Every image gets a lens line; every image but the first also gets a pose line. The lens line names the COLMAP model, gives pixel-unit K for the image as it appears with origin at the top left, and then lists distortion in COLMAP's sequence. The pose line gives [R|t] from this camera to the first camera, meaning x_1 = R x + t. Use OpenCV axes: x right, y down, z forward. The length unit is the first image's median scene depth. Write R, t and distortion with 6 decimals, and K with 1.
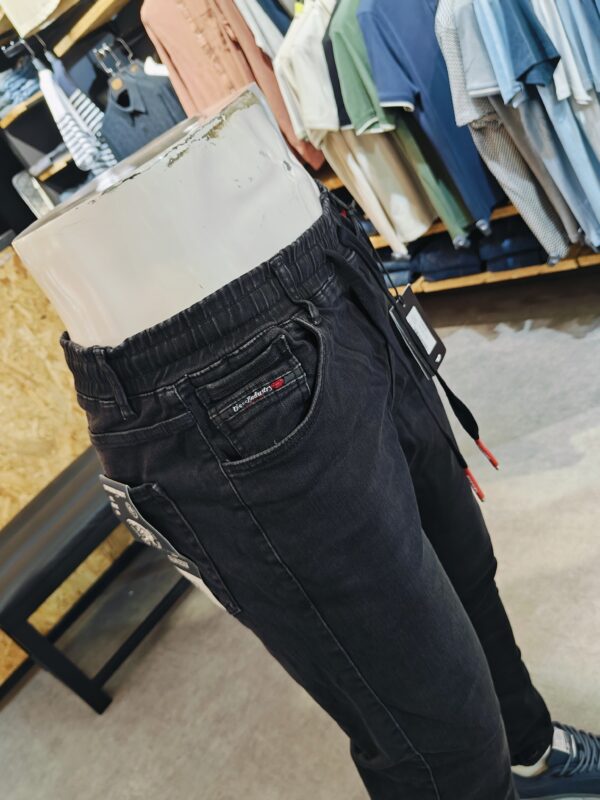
lens RADIAL K [[744.5, 0, 300.0], [0, 744.5, 400.0], [0, 0, 1]] dist [-0.000982, -0.003021]
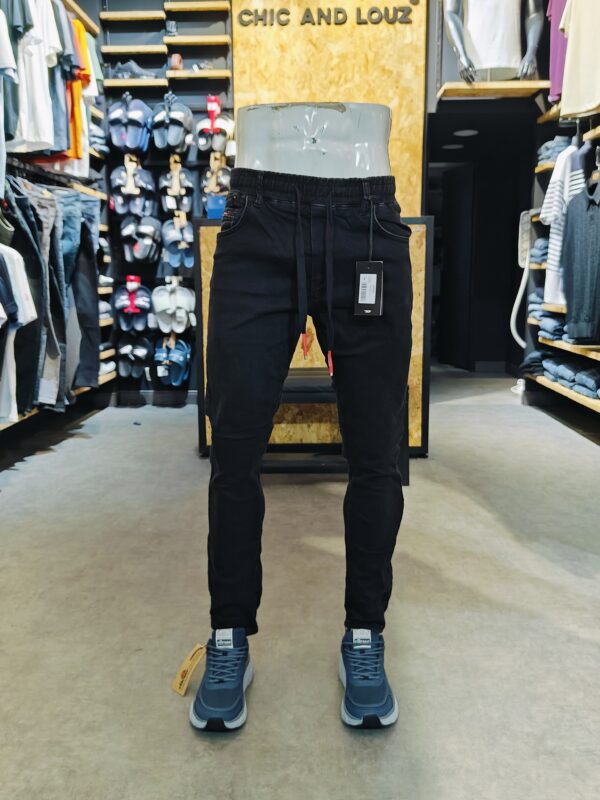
lens RADIAL K [[744.5, 0, 300.0], [0, 744.5, 400.0], [0, 0, 1]] dist [-0.000982, -0.003021]
pose [[0.581341, 0.607549, -0.541227, 0.361203], [-0.646697, 0.748683, 0.145799, -0.005238], [0.493787, 0.265251, 0.828140, -0.174367]]
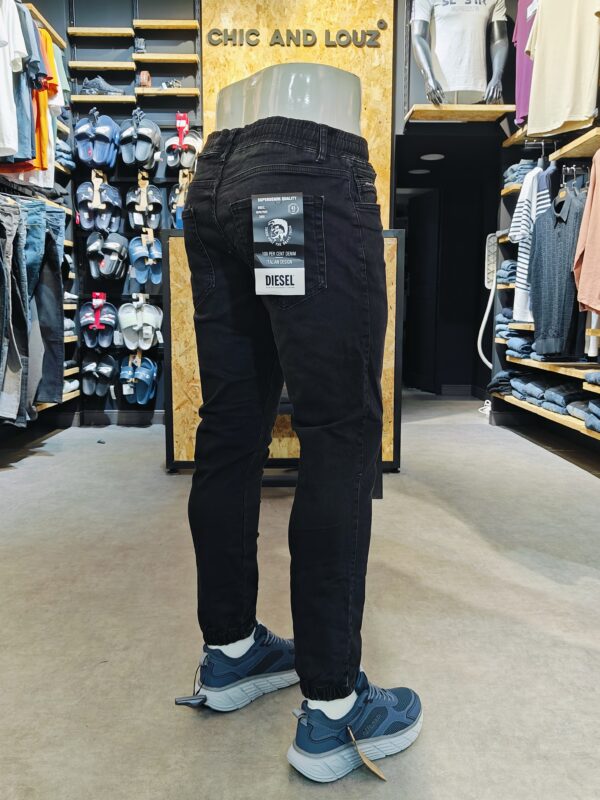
lens RADIAL K [[741.5, 0, 304.0], [0, 741.5, 402.6], [0, 0, 1]] dist [0.000379, 0.007031]
pose [[0.609698, 0.586354, -0.533345, 0.358943], [-0.653219, 0.752833, 0.080923, 0.026376], [0.448969, 0.299052, 0.842018, -0.149556]]
